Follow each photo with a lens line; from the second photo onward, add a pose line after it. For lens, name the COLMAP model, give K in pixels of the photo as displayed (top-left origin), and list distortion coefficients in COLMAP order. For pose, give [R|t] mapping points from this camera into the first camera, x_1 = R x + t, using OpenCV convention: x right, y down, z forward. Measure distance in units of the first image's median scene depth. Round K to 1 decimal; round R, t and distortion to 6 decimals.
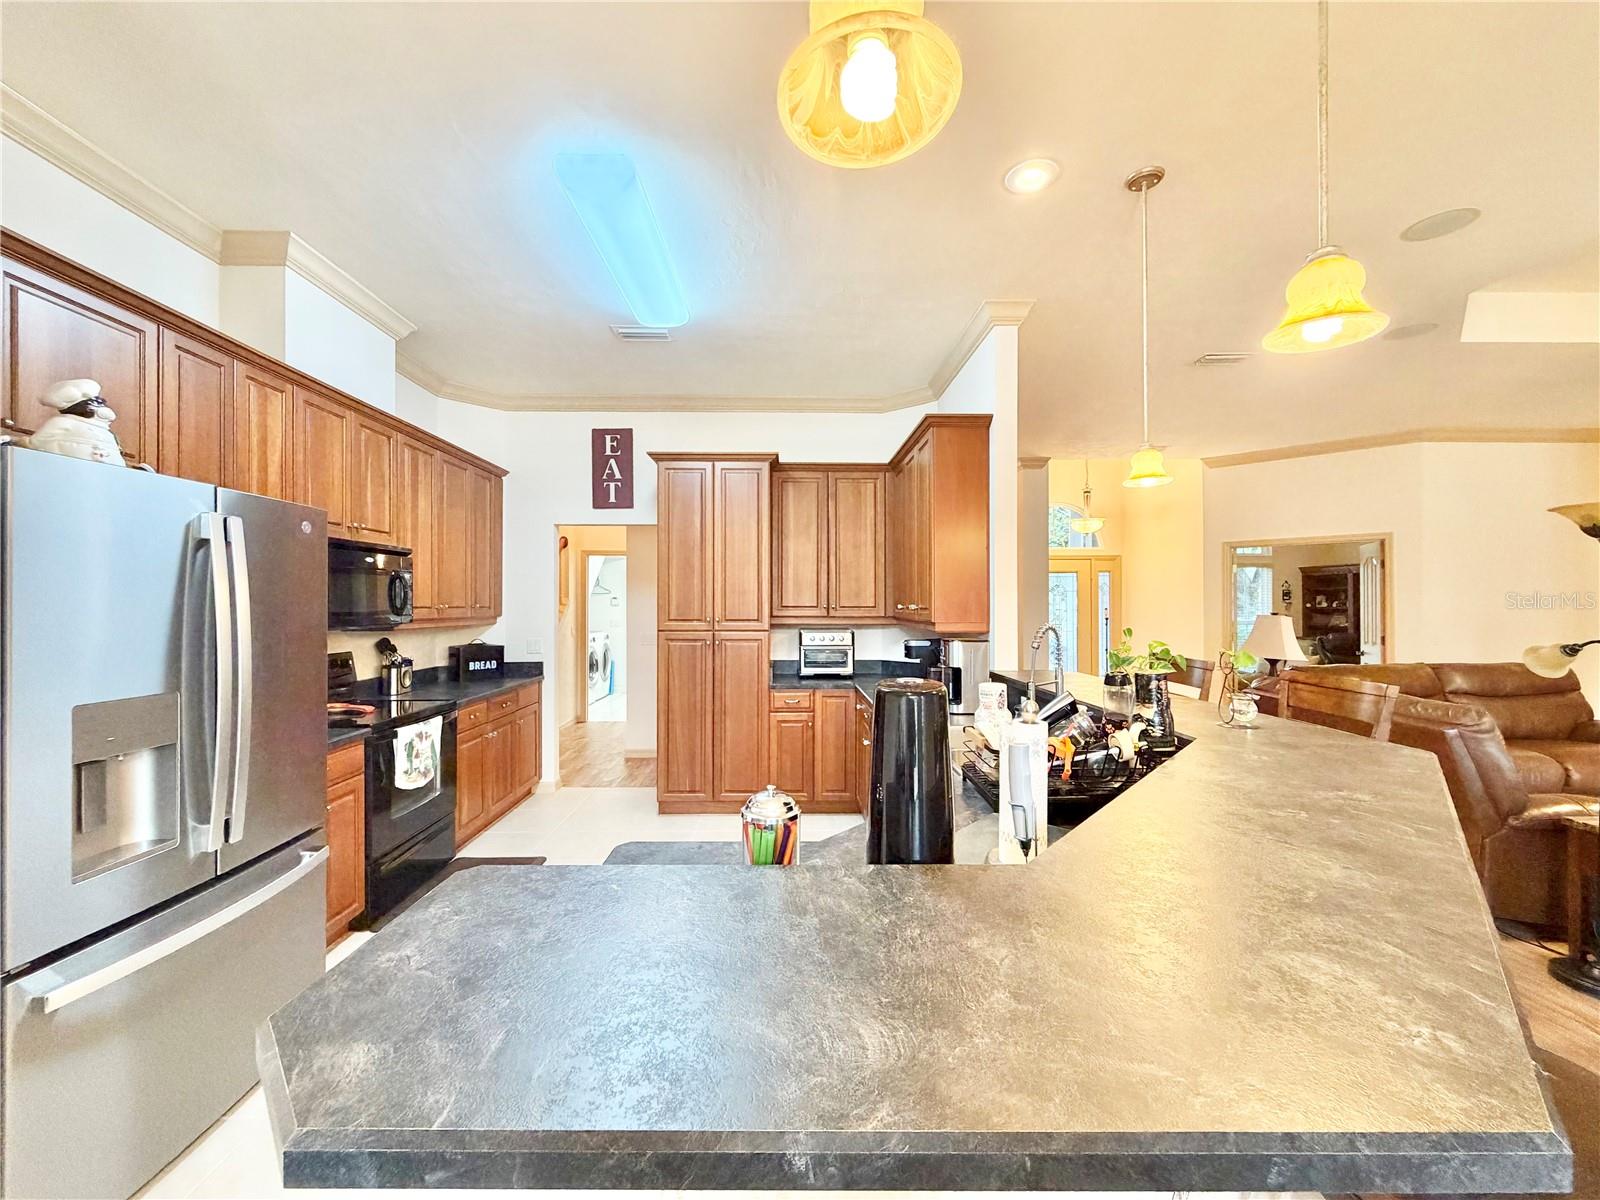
lens RADIAL K [[637.2, 0, 794.9], [0, 637.2, 595.4], [0, 0, 1]] dist [-0.000939, 0.000120]
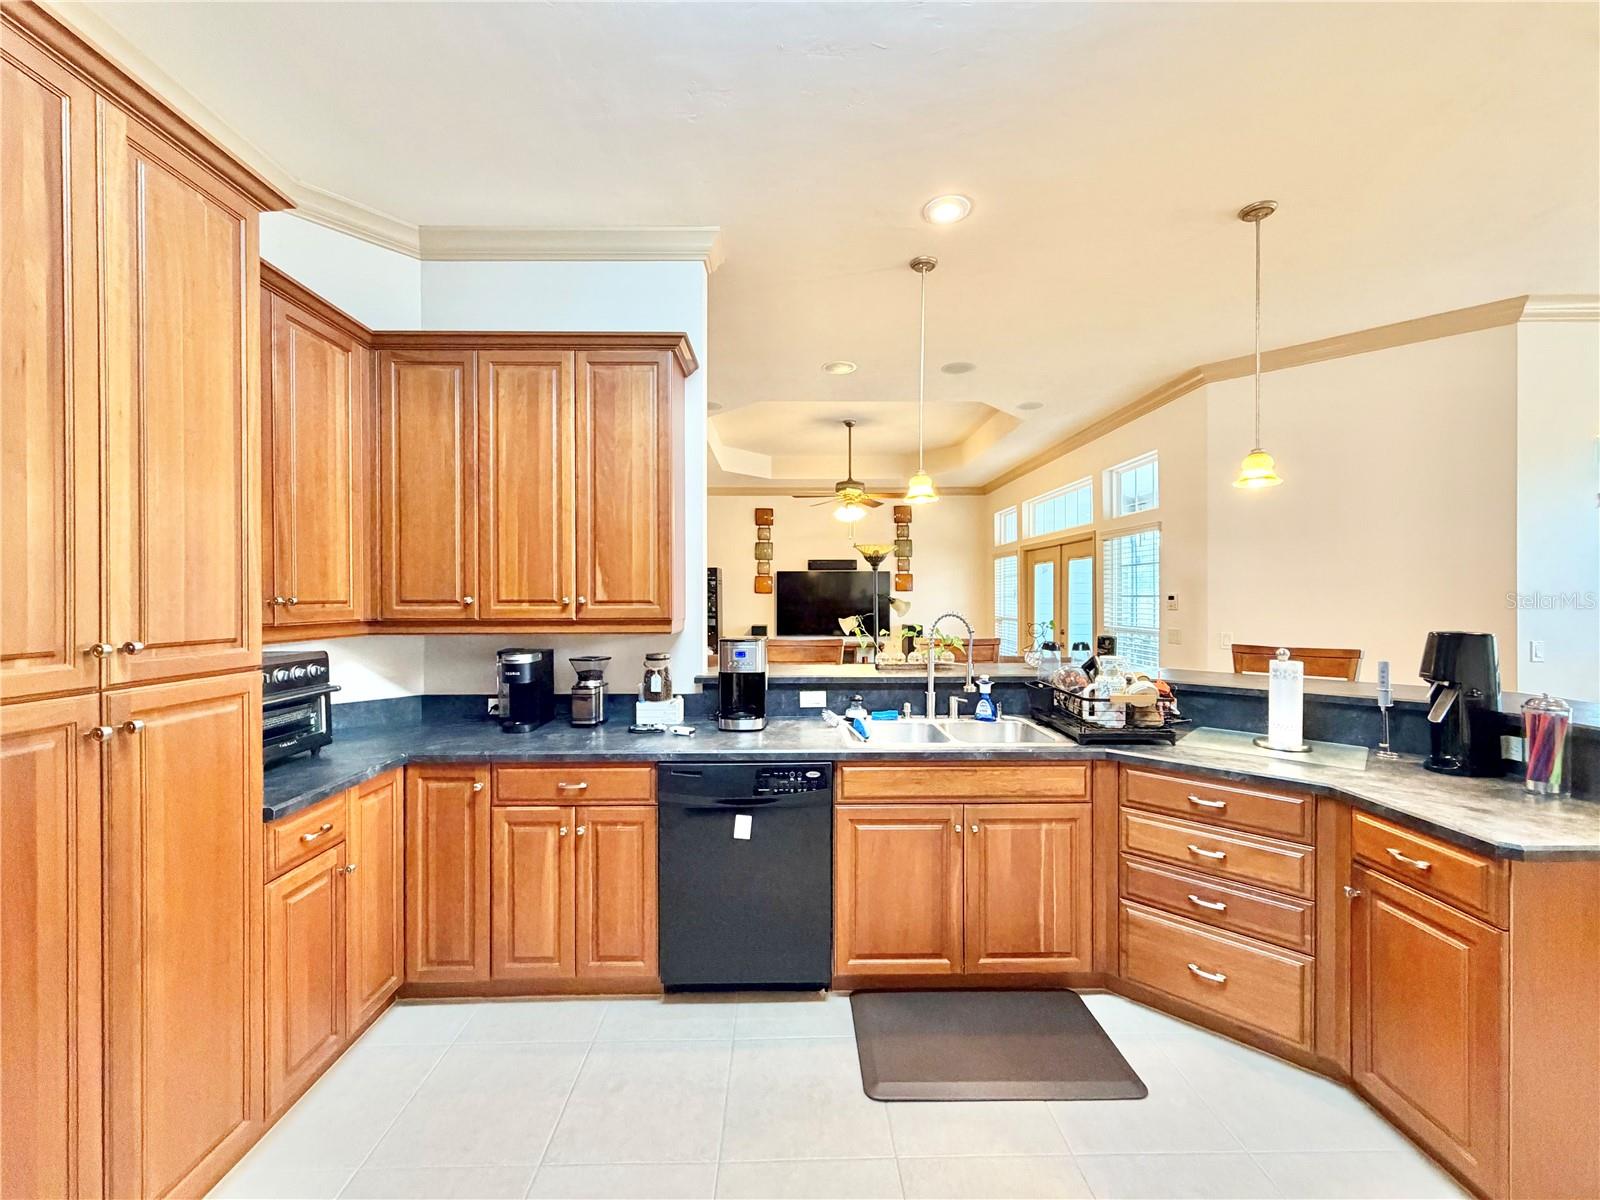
lens RADIAL K [[637.2, 0, 791.7], [0, 637.2, 600.6], [0, 0, 1]] dist [-0.000939, 0.000120]
pose [[0.013703, -0.006363, 0.999886, -0.408748], [-0.009326, 0.999935, 0.006491, 0.010932], [-0.999863, -0.009414, 0.013643, 0.683987]]
